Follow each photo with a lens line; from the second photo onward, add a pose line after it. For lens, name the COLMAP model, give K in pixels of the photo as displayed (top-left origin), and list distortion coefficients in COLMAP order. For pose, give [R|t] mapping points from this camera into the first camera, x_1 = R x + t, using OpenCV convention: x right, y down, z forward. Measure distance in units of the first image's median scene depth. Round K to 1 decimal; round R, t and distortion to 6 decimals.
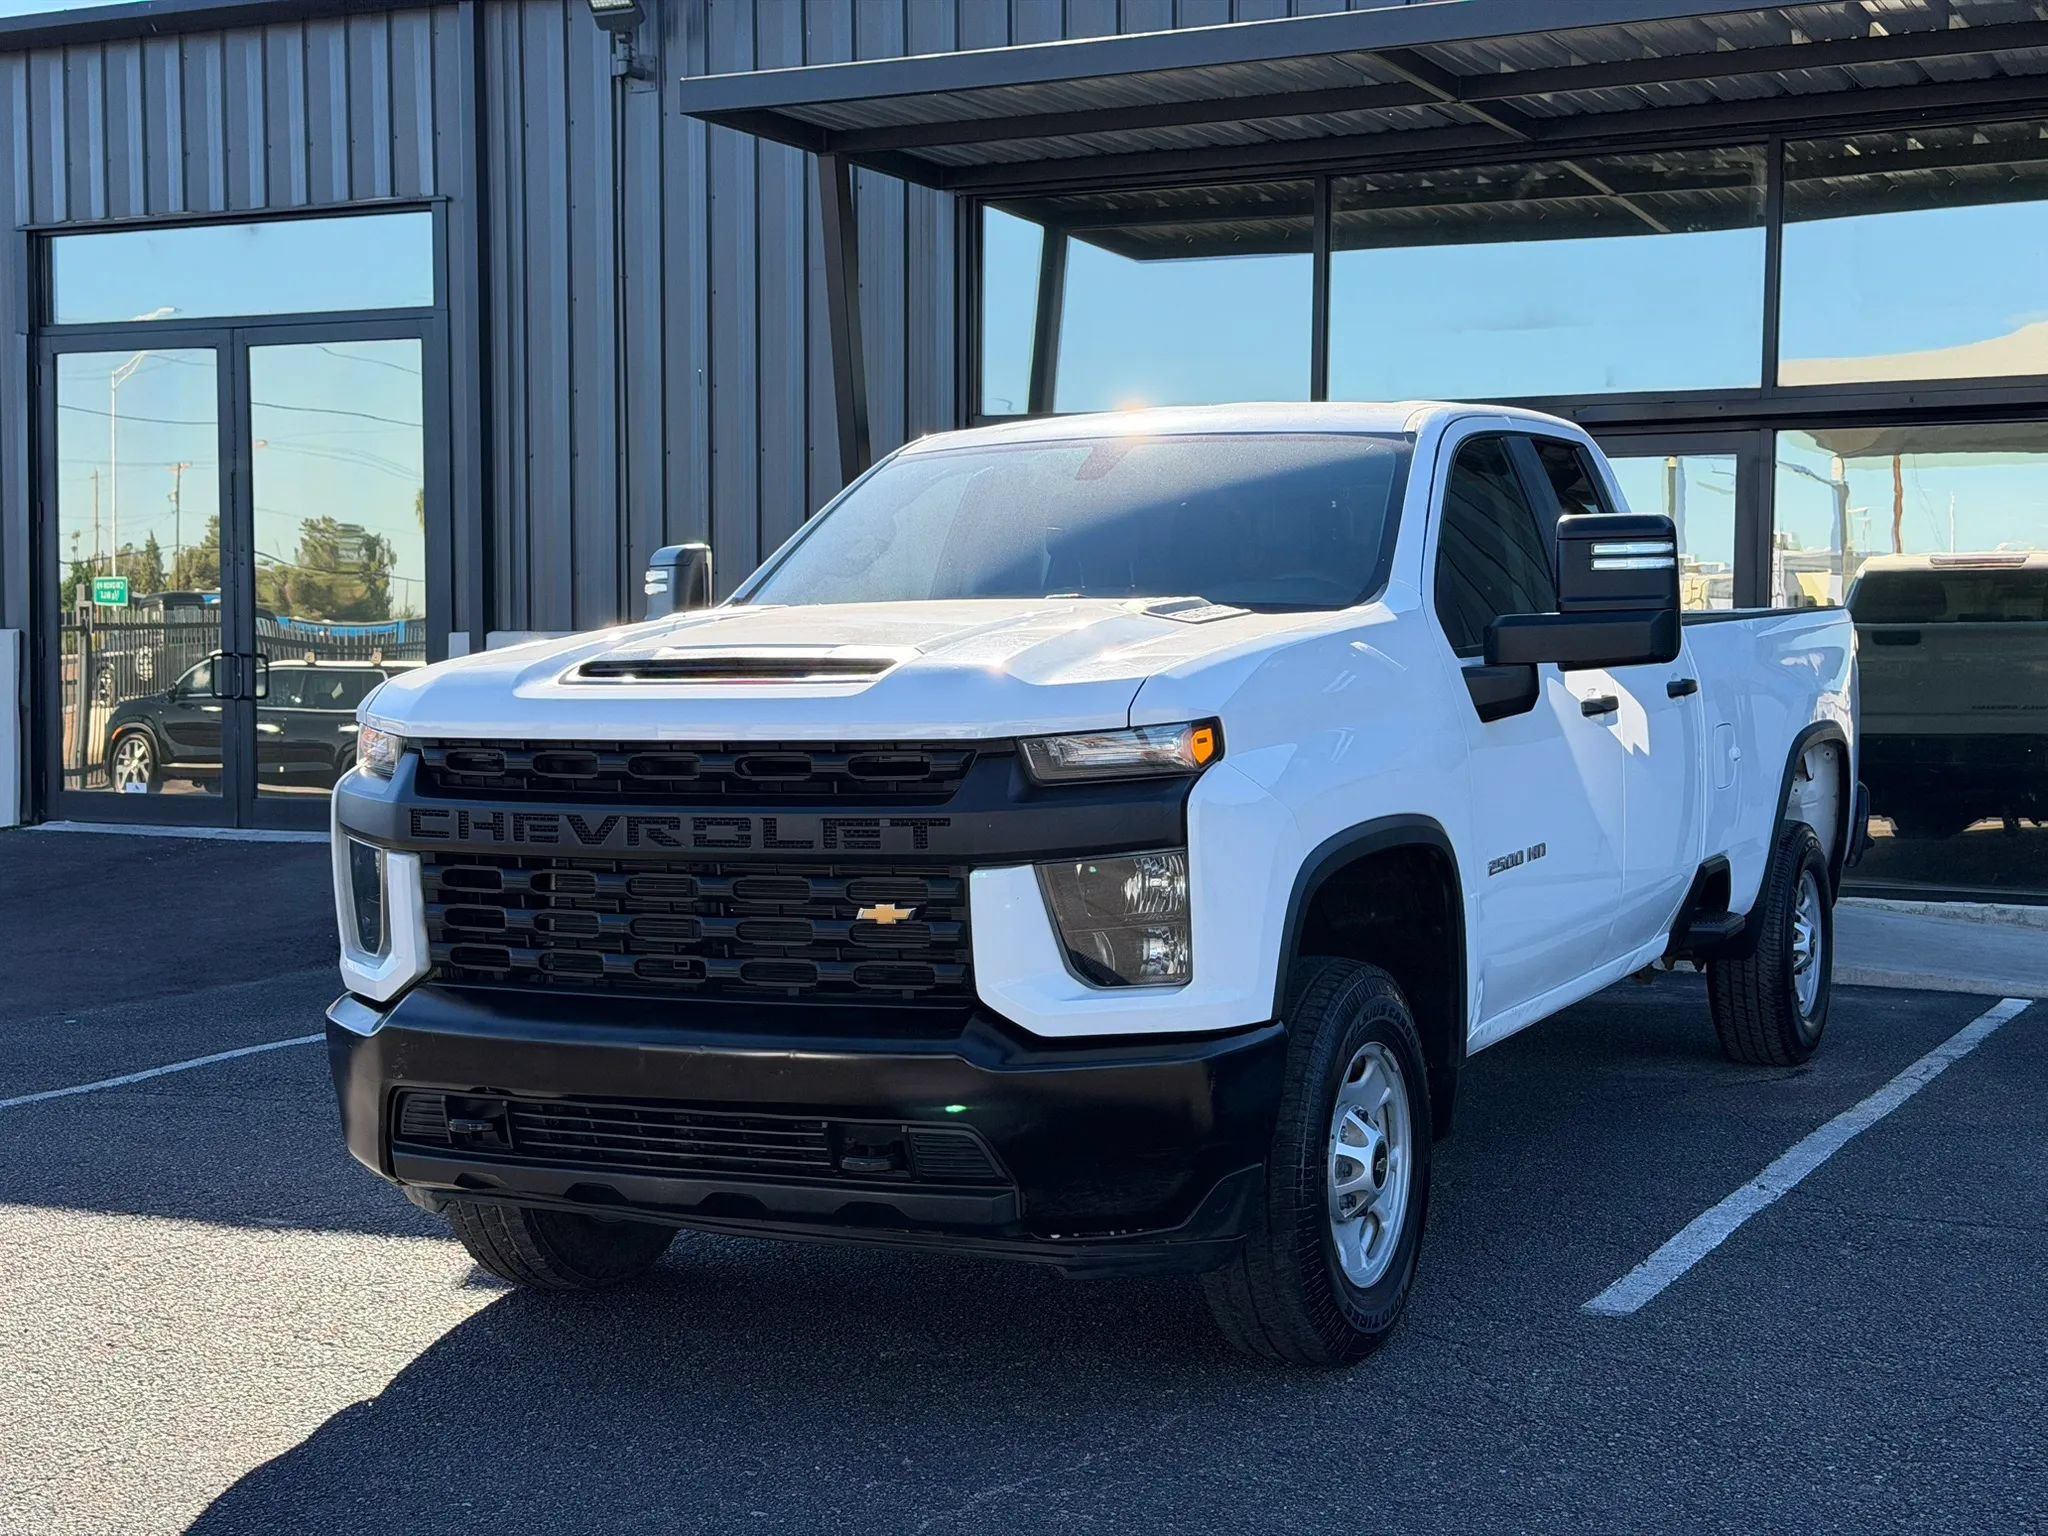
lens RADIAL K [[2826.8, 0, 1008.0], [0, 2826.8, 775.1], [0, 0, 1]] dist [0.100538, 0.000000]
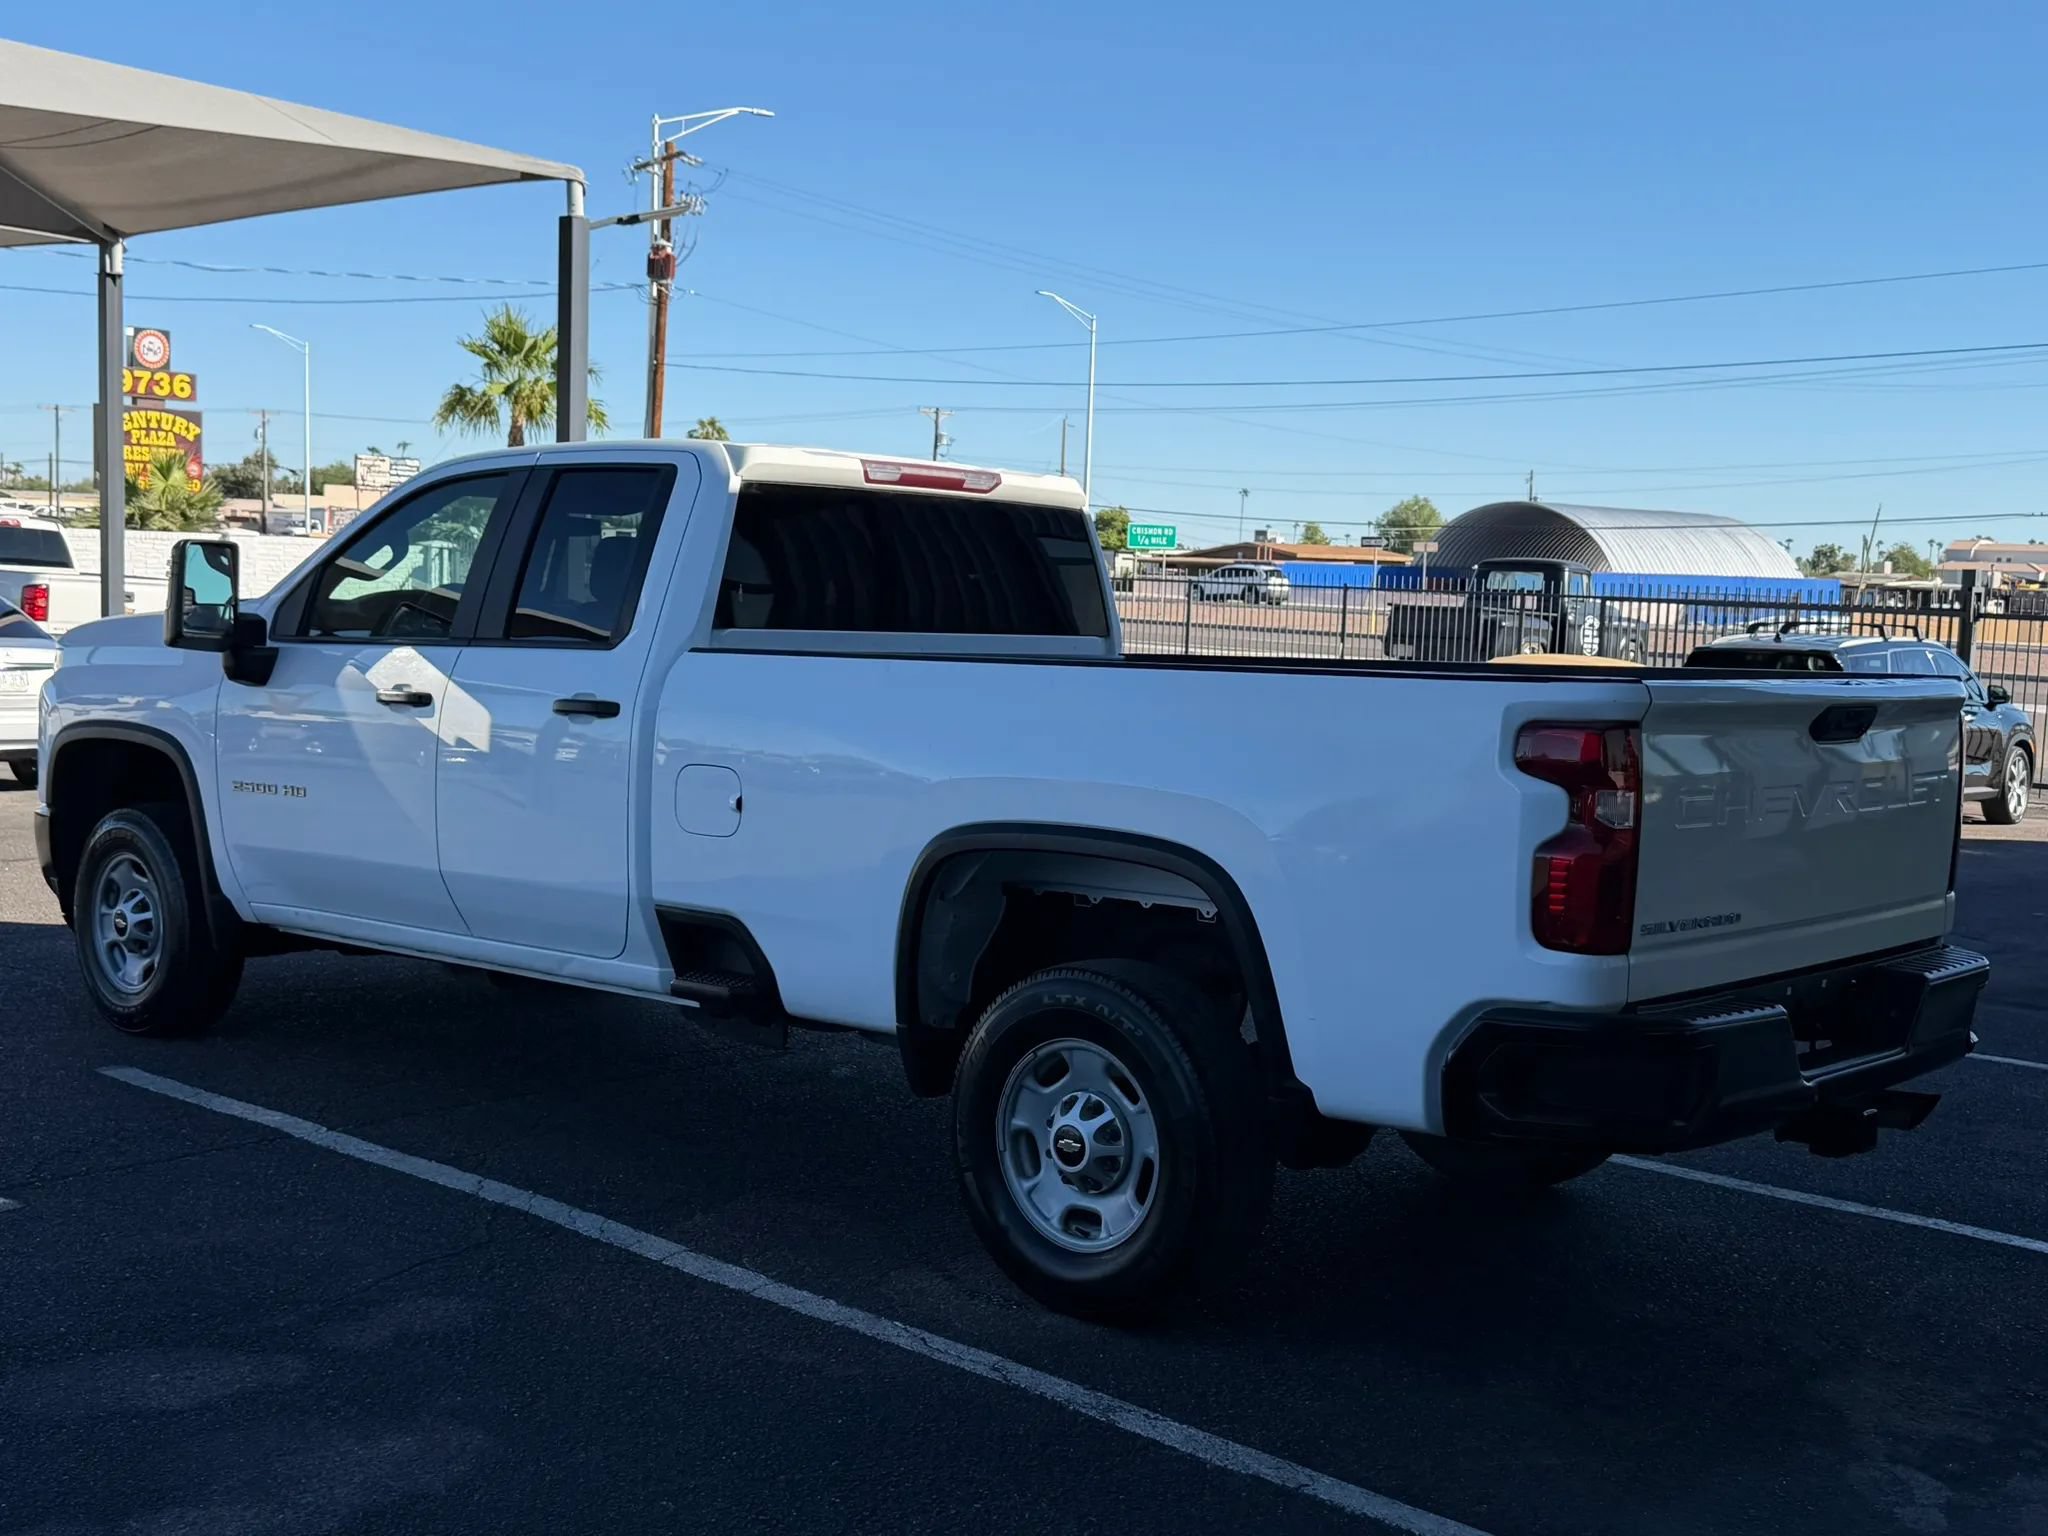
lens RADIAL K [[2327.3, 0, 1012.2], [0, 2327.3, 764.7], [0, 0, 1]] dist [0.048302, 0.000000]
pose [[-0.253051, 0.068291, -0.965040, 1.198764], [-0.083583, 0.992233, 0.092132, -0.119028], [0.963836, 0.103975, -0.245377, 1.638217]]
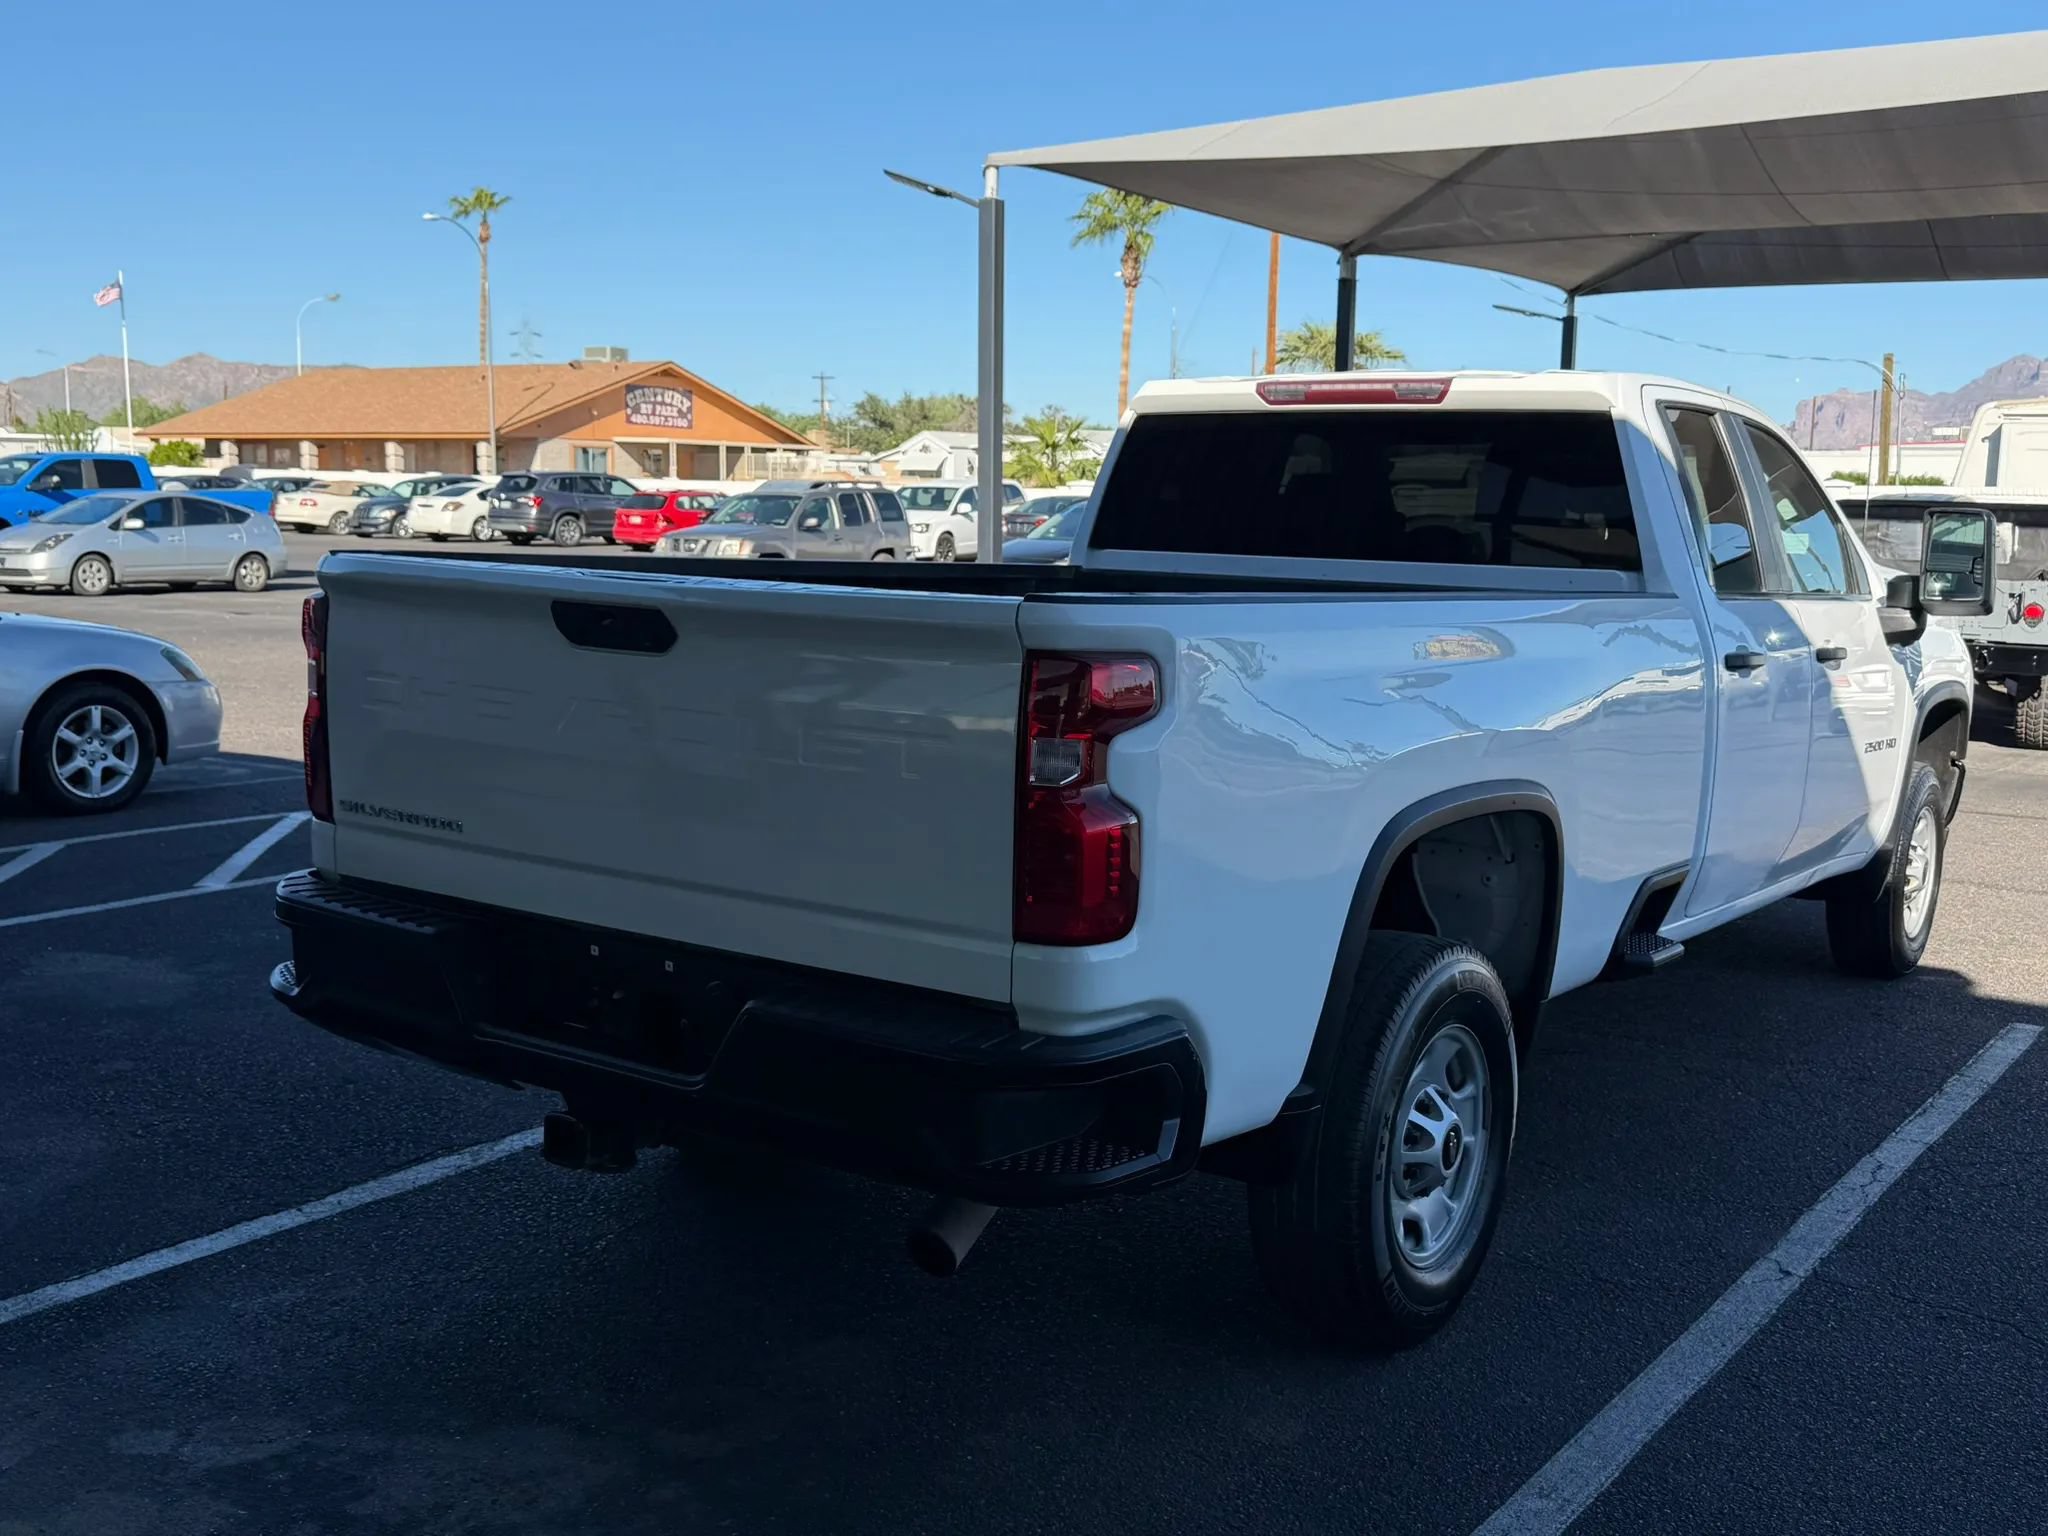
lens RADIAL K [[2035.9, 0, 1023.7], [0, 2035.9, 766.4], [0, 0, 1]] dist [0.049970, 0.000000]
pose [[-0.989139, -0.034971, 0.142760, 0.174139], [-0.009535, 0.984504, 0.175101, -0.142067], [-0.146671, 0.171838, -0.974145, 2.228936]]
